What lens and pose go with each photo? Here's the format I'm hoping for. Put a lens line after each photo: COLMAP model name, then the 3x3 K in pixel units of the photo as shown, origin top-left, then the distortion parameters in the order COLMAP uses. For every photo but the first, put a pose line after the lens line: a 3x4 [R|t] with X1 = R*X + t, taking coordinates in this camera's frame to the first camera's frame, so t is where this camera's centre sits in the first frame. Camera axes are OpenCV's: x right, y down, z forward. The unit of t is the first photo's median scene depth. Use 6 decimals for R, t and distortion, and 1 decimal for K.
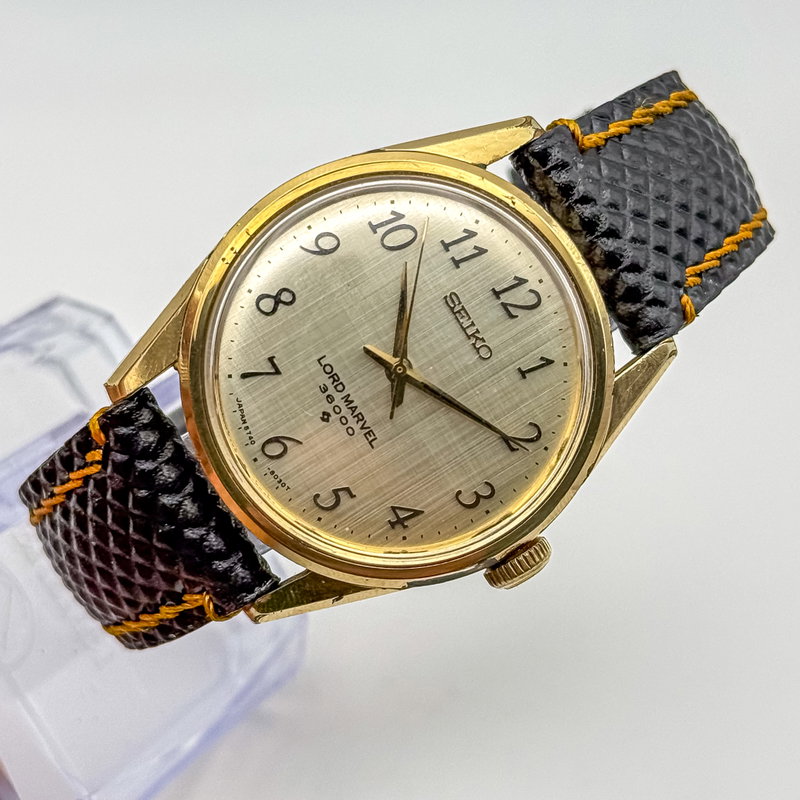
lens RADIAL K [[2385.0, 0, 406.4], [0, 2385.0, 395.0], [0, 0, 1]] dist [-0.144821, 0.000000]
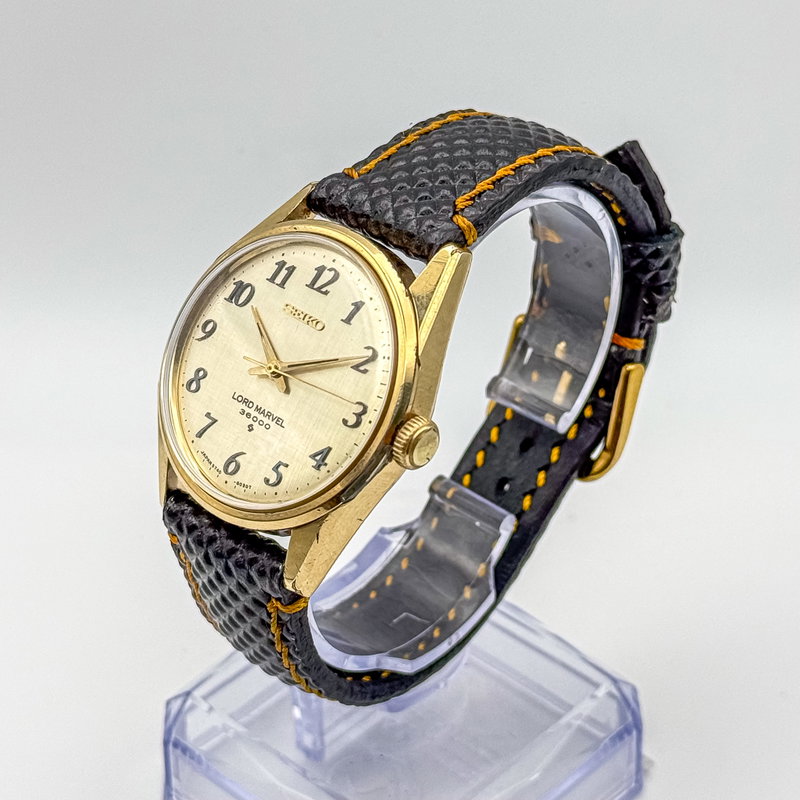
lens RADIAL K [[2385.0, 0, 398.7], [0, 2385.0, 397.1], [0, 0, 1]] dist [-0.144821, 0.000000]
pose [[0.716366, -0.564531, -0.410030, 0.590220], [0.355272, 0.800911, -0.481999, 0.675526], [0.600501, 0.199616, 0.774308, -0.017321]]
